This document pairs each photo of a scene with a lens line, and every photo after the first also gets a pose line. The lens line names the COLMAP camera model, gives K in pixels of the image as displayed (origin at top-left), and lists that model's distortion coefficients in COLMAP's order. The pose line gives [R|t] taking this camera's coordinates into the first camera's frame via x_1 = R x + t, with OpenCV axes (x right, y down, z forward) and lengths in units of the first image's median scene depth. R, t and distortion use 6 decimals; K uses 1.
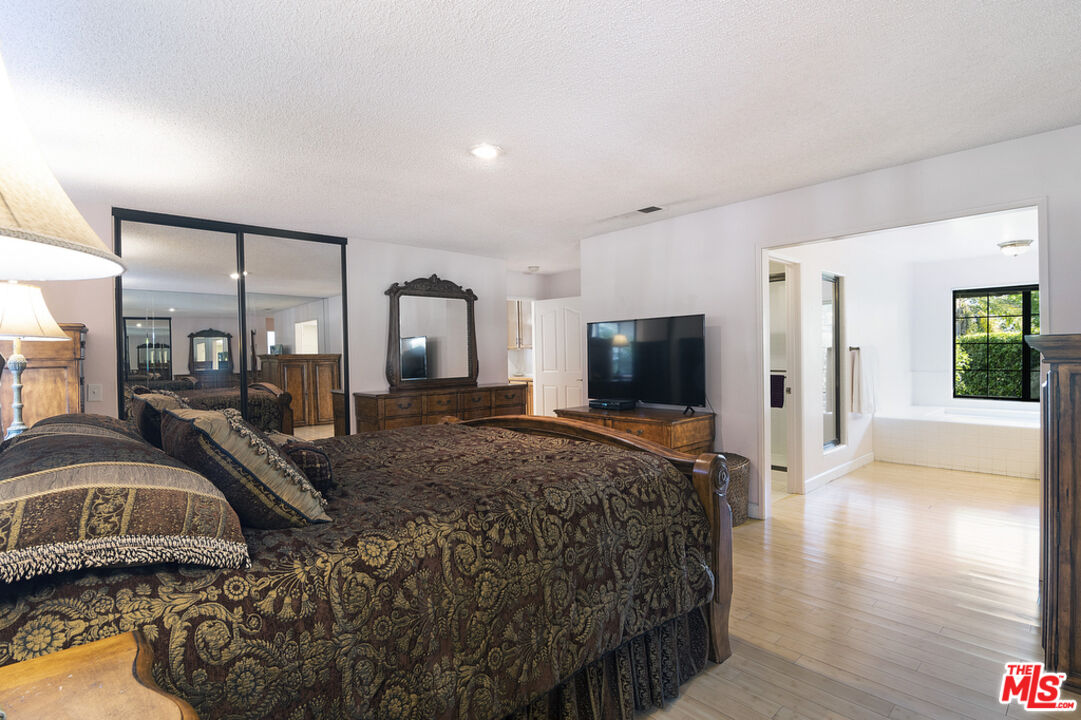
lens RADIAL K [[536.4, 0, 540.5], [0, 536.4, 360.0], [0, 0, 1]] dist [-0.014548, -0.000585]
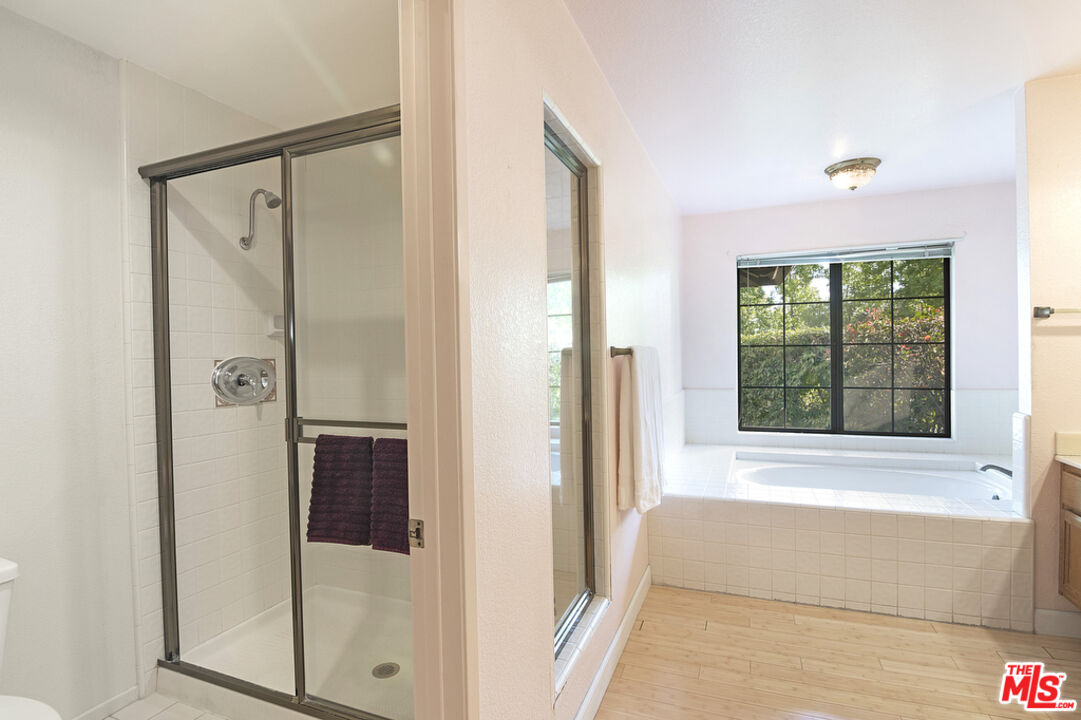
lens RADIAL K [[536.4, 0, 540.5], [0, 536.4, 360.0], [0, 0, 1]] dist [-0.014548, -0.000585]
pose [[0.898569, -0.007183, 0.438773, 0.345575], [0.011844, 0.999899, -0.007887, -0.012544], [-0.438672, 0.012283, 0.898563, 0.644711]]
